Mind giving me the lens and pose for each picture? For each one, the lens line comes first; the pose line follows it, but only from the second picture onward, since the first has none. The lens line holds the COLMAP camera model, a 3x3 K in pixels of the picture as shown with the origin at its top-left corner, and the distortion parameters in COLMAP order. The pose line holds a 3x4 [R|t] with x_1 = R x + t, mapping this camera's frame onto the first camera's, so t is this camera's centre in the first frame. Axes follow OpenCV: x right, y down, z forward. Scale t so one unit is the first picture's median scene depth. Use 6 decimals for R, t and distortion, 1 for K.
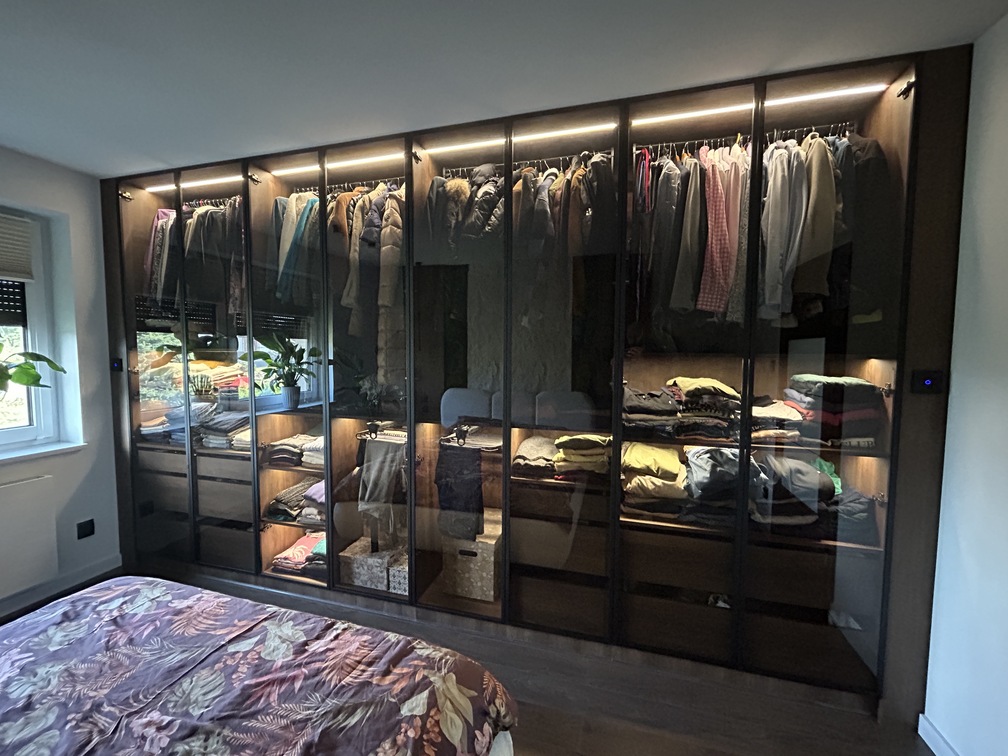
lens RADIAL K [[408.7, 0, 502.3], [0, 408.7, 374.2], [0, 0, 1]] dist [-0.002047, 0.001601]
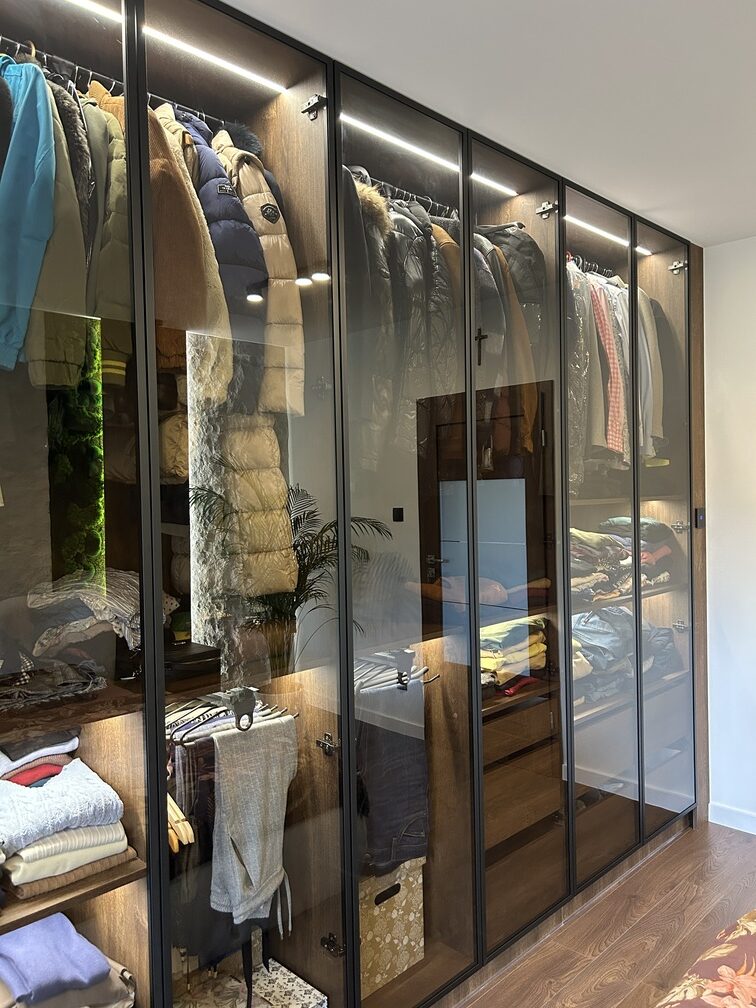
lens RADIAL K [[760.0, 0, 370.8], [0, 760.0, 507.1], [0, 0, 1]] dist [0.054757, -0.067667]
pose [[0.488384, -0.036572, 0.871862, -0.932084], [0.075881, 0.997117, -0.000680, -0.055738], [-0.869323, 0.066489, 0.489751, 0.507679]]
